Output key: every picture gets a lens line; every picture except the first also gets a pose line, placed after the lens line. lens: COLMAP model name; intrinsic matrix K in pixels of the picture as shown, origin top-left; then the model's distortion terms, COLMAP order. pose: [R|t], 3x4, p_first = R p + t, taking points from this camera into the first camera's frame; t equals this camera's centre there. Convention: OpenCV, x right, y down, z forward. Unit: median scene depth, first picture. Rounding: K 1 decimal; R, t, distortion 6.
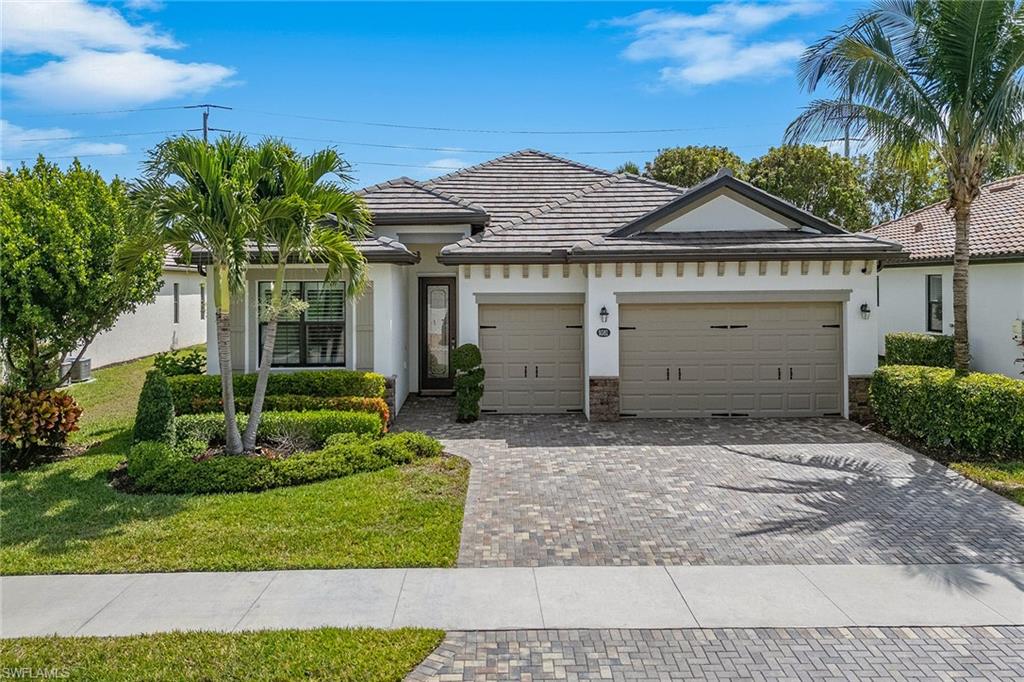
lens RADIAL K [[695.1, 0, 512.0], [0, 695.1, 341.0], [0, 0, 1]] dist [0.064023, -0.044466]
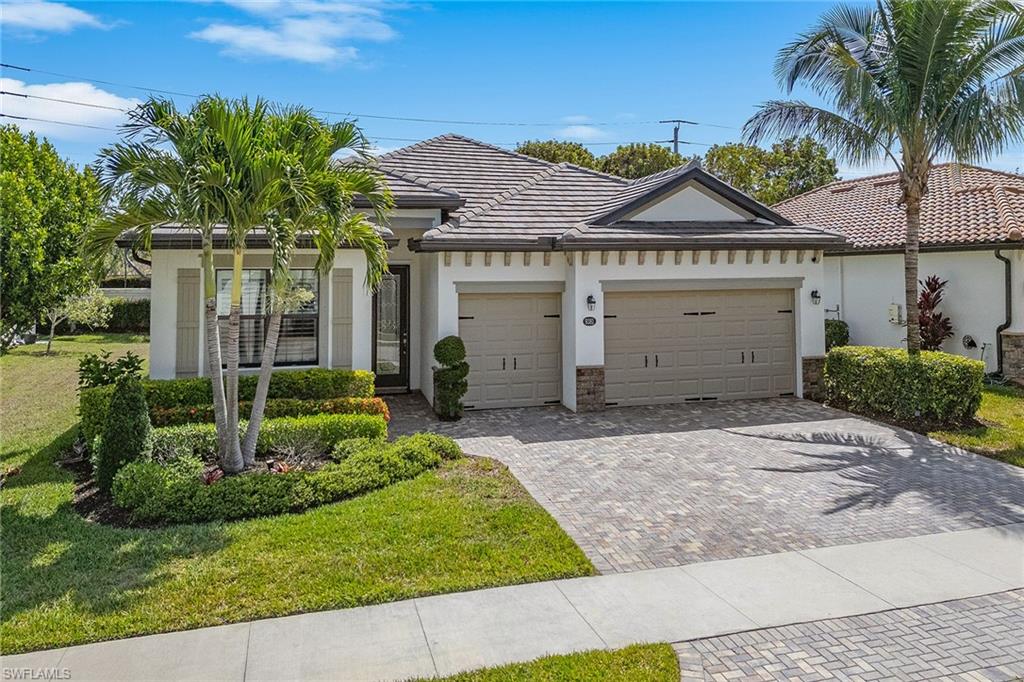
lens RADIAL K [[707.0, 0, 512.1], [0, 707.0, 315.0], [0, 0, 1]] dist [0.066364, -0.047241]
pose [[0.967025, -0.016084, 0.254173, -0.232222], [0.022789, 0.999465, -0.023457, 0.000182], [-0.253660, 0.028476, 0.966874, 0.058496]]
